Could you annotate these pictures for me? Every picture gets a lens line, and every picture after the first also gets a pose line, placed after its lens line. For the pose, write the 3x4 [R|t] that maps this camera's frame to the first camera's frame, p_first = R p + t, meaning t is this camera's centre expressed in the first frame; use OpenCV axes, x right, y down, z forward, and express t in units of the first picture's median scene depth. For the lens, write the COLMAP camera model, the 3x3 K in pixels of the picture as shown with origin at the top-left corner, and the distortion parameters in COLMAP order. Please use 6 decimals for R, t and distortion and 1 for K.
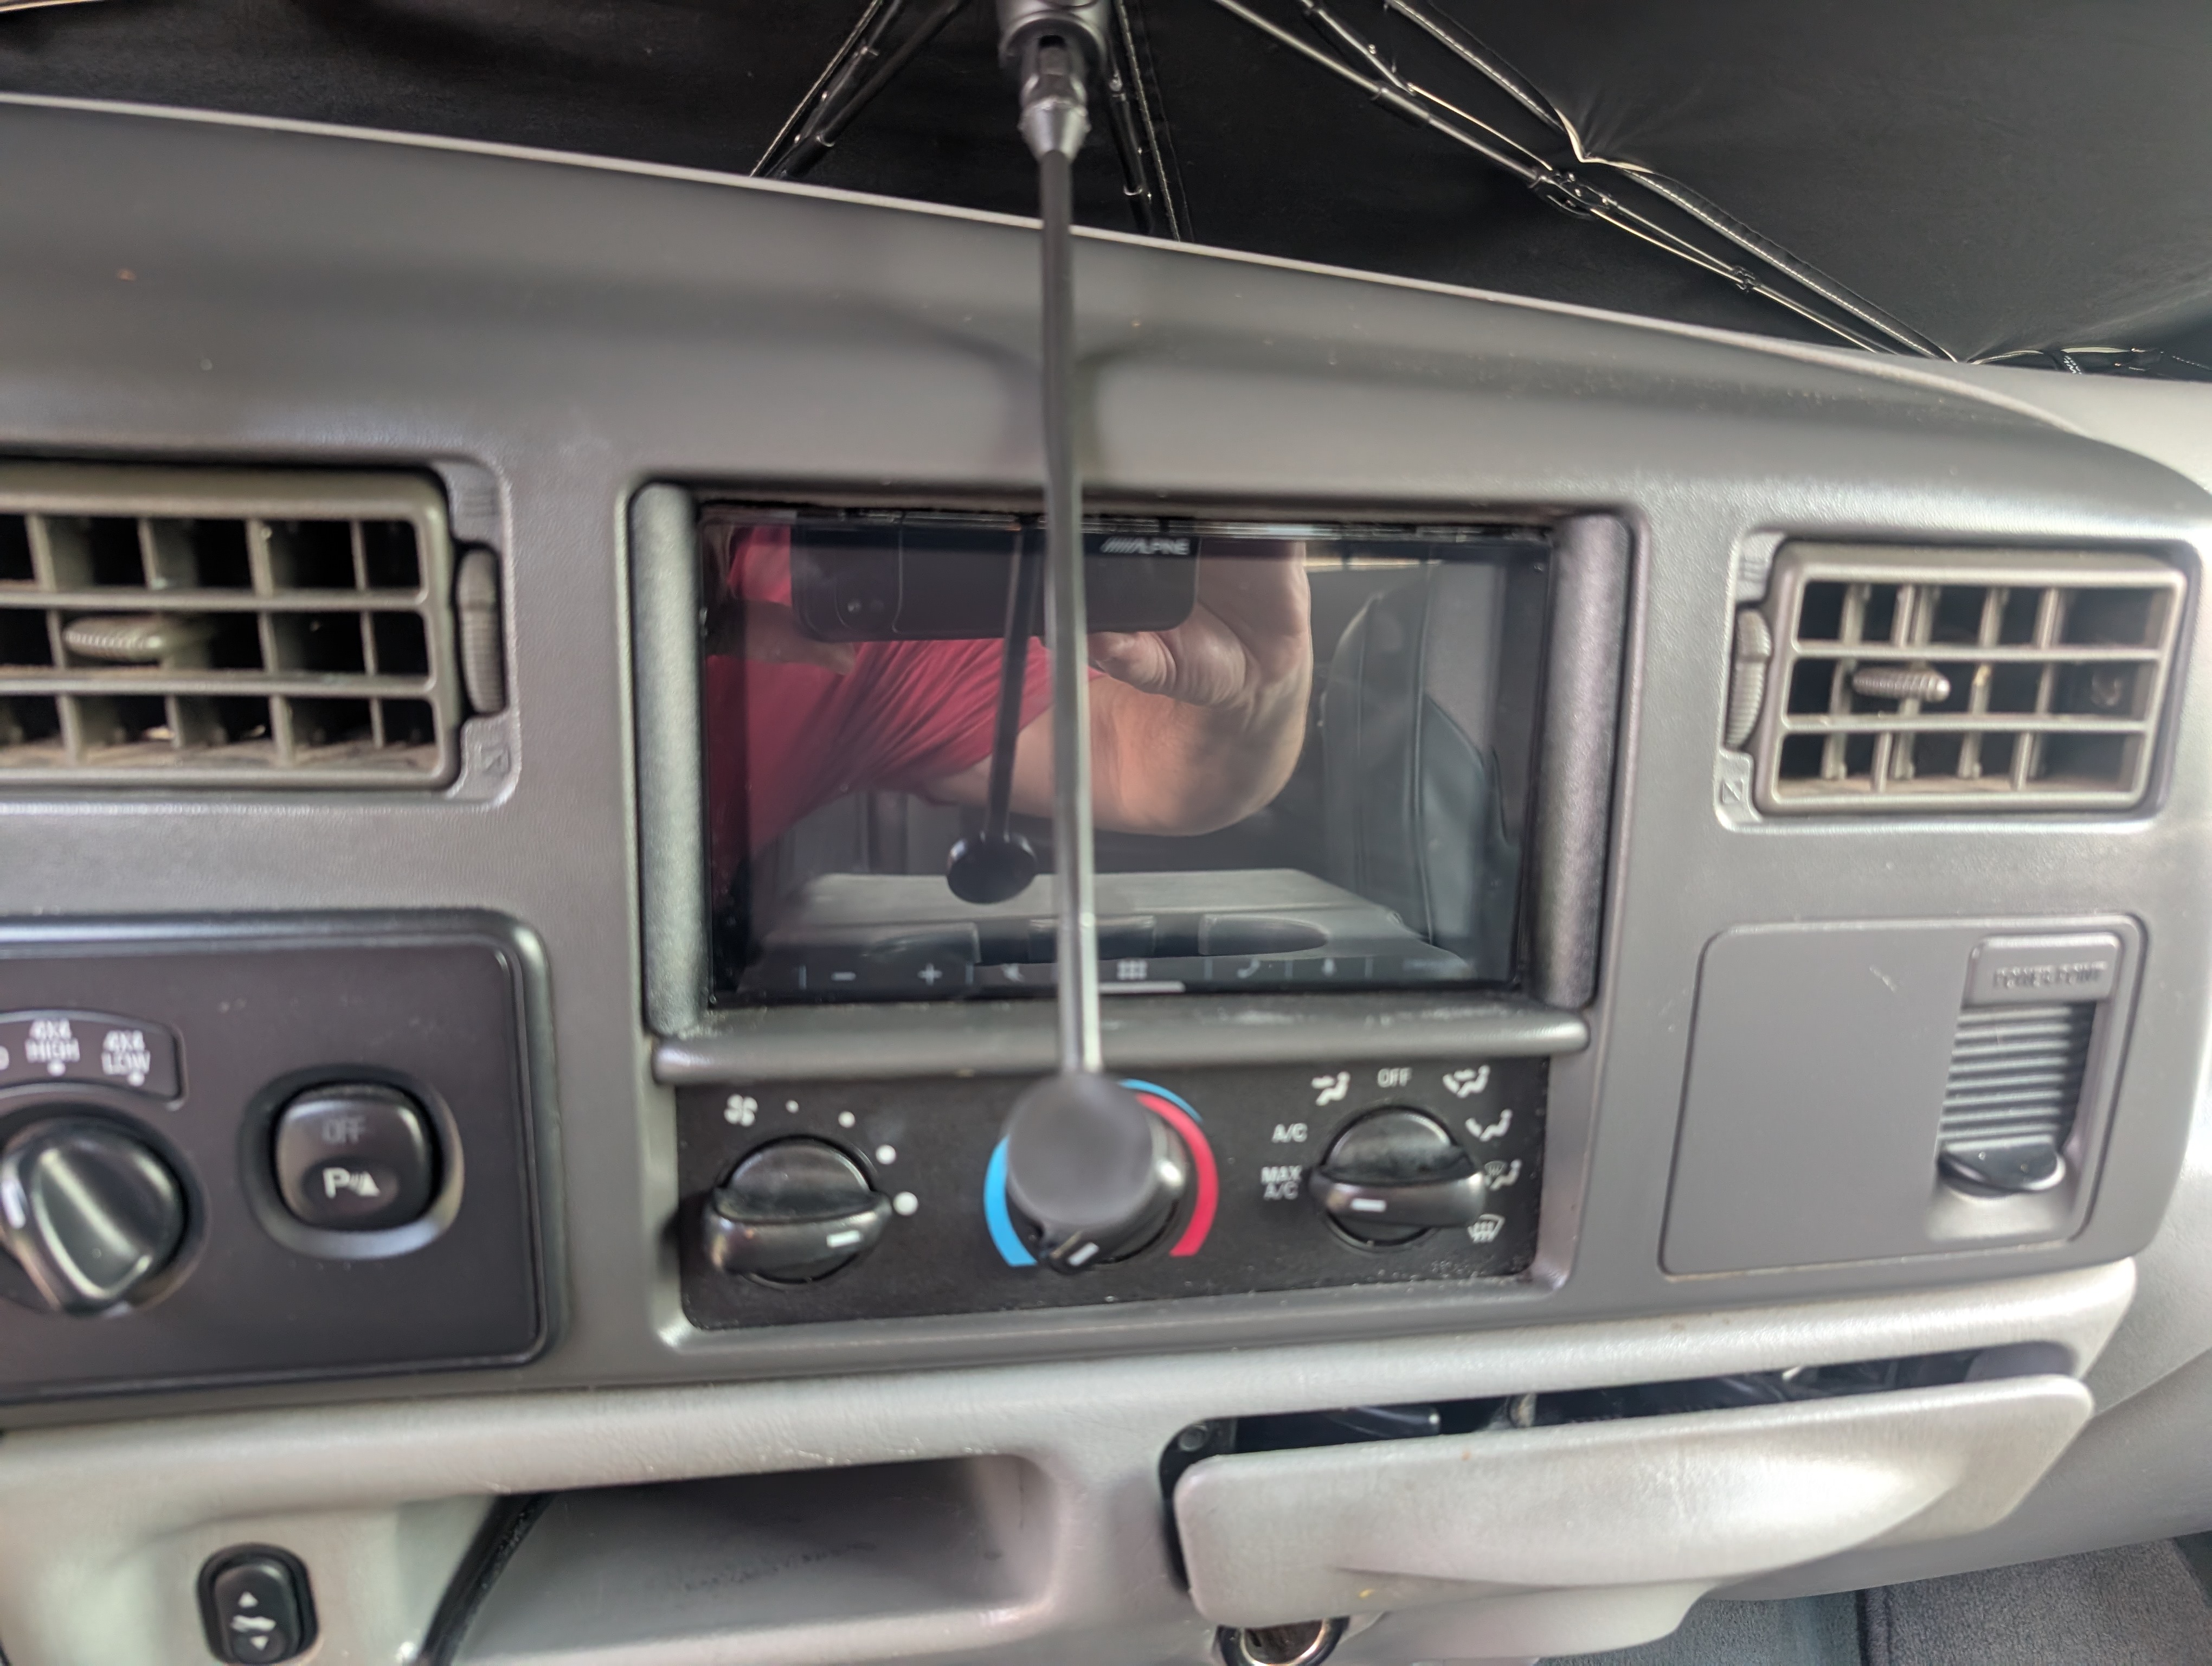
lens RADIAL K [[1637.3, 0, 1125.9], [0, 1637.3, 829.9], [0, 0, 1]] dist [0.006331, -0.008972]
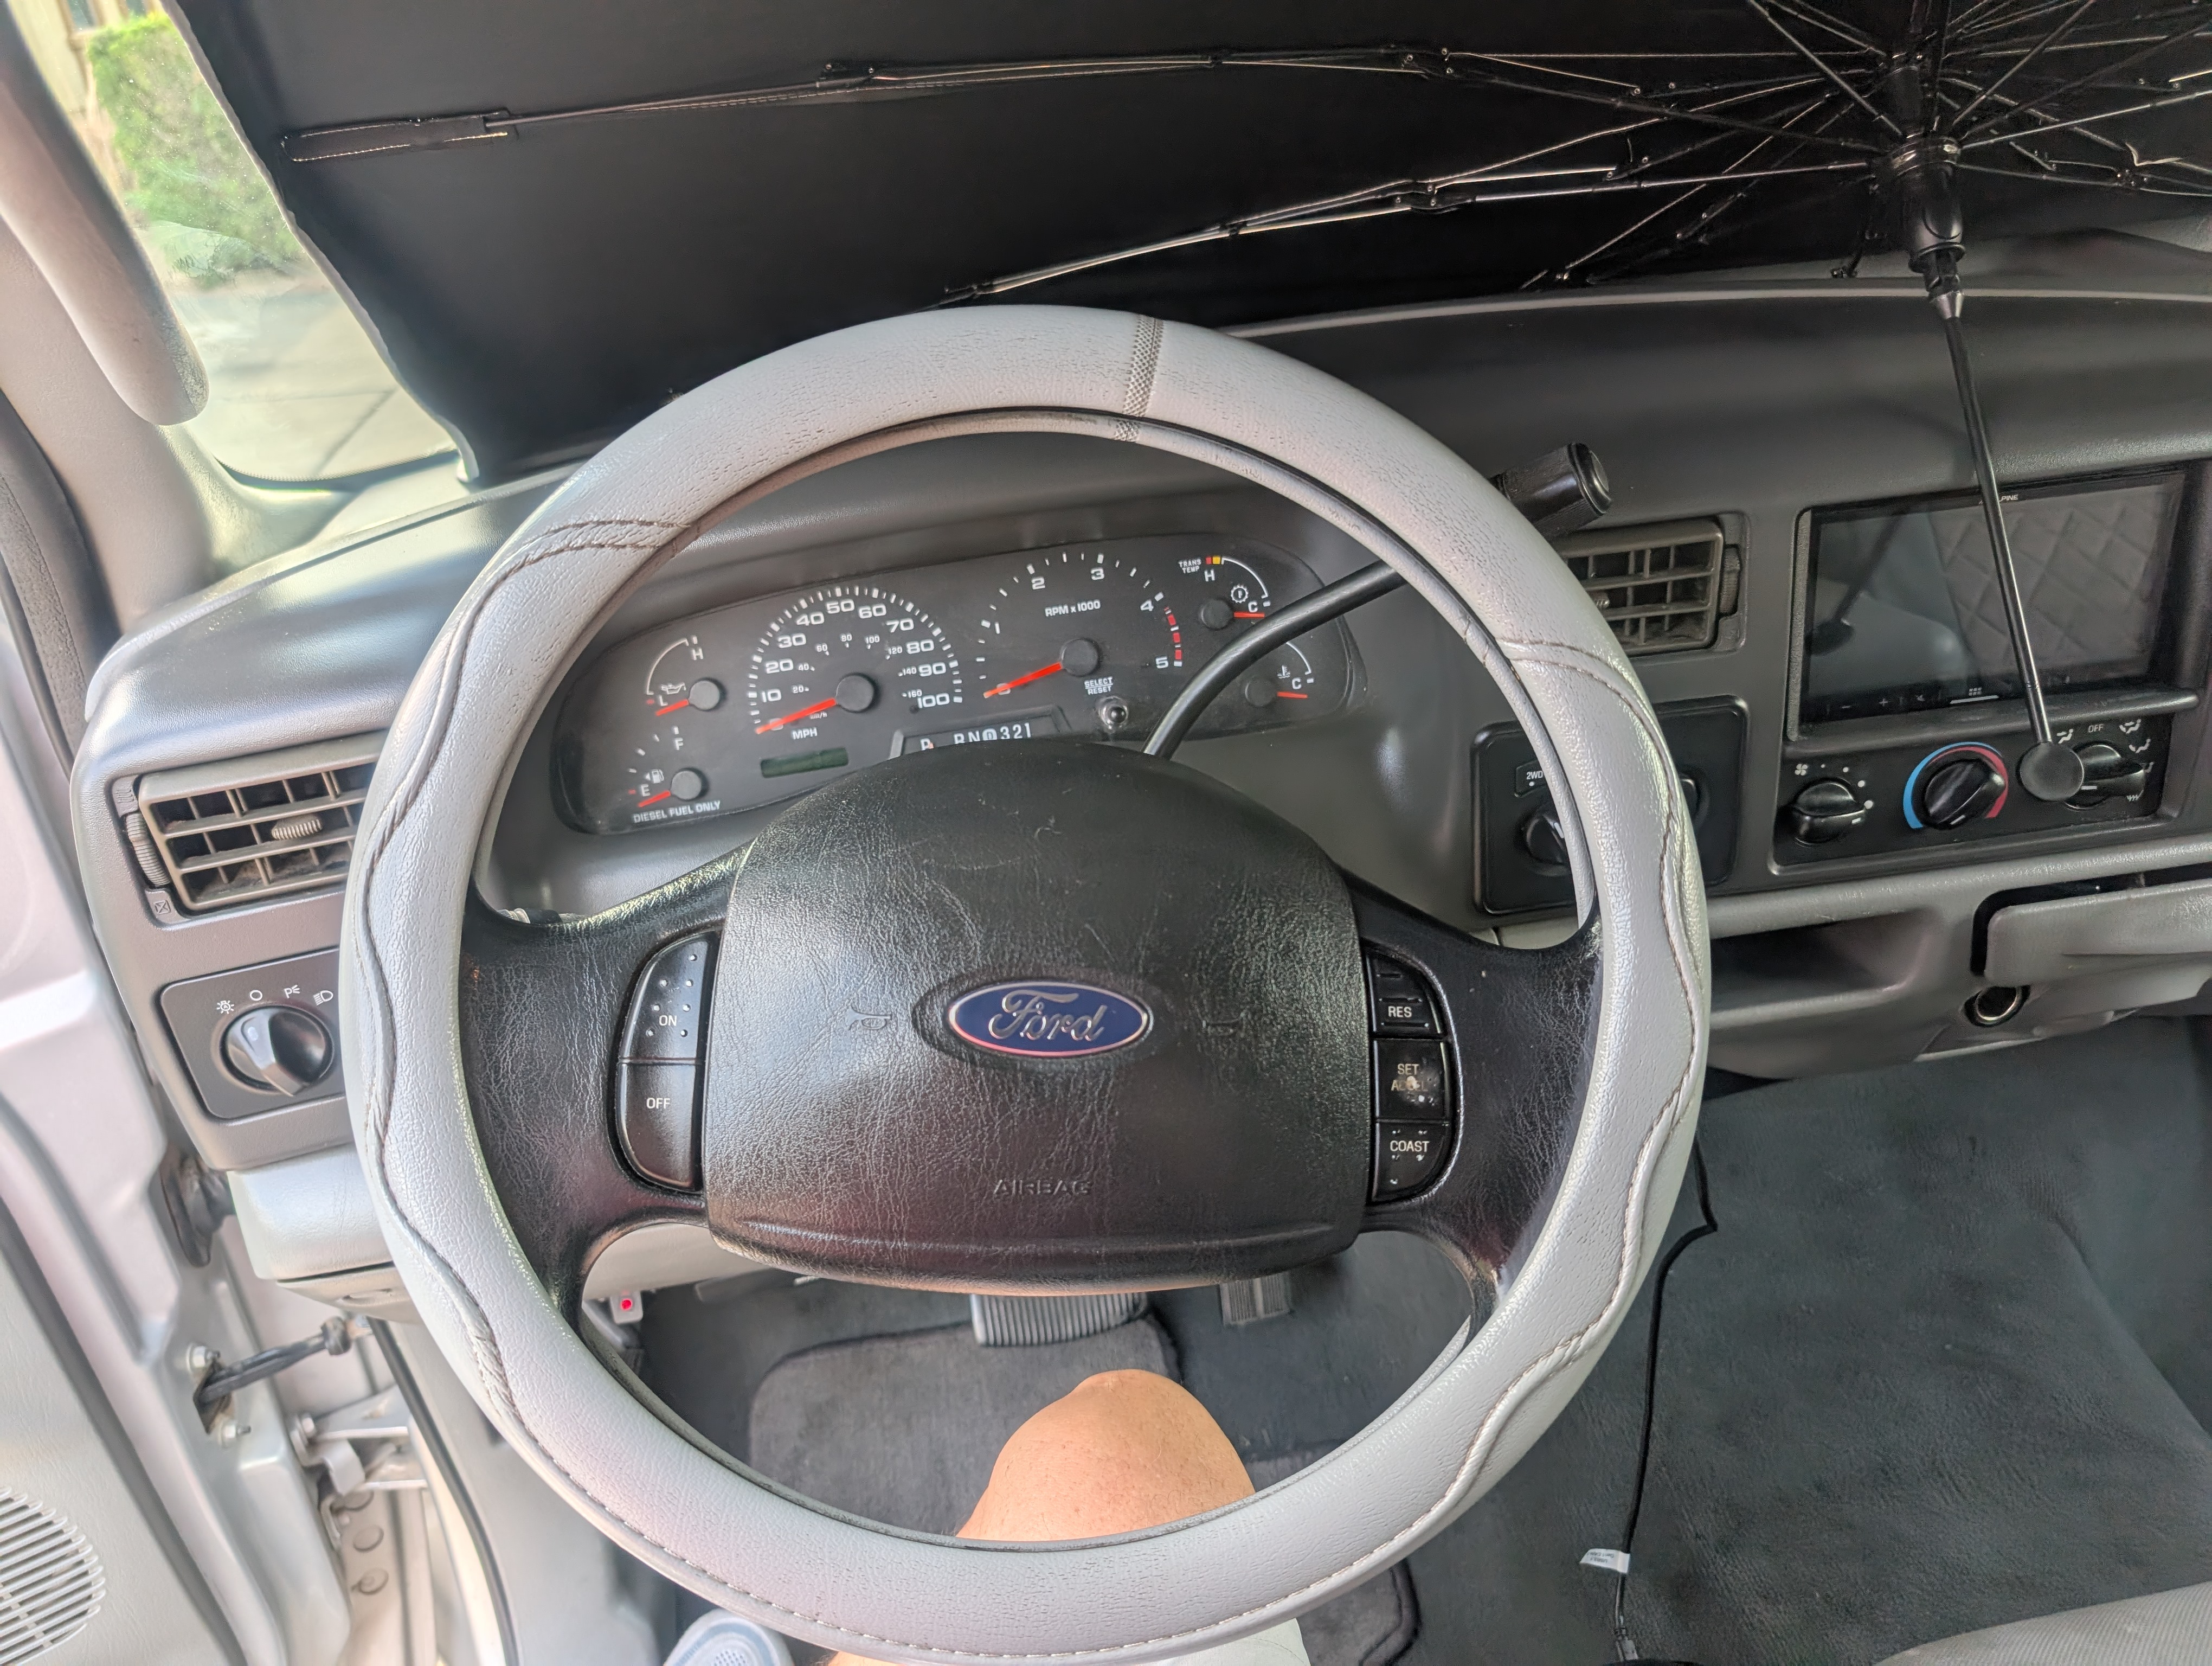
lens RADIAL K [[1637.3, 0, 1125.9], [0, 1637.3, 829.9], [0, 0, 1]] dist [0.006331, -0.008972]
pose [[0.988404, -0.082300, -0.127610, -0.835454], [0.107589, 0.972605, 0.206068, -0.299877], [0.107154, -0.217408, 0.970181, -1.249571]]
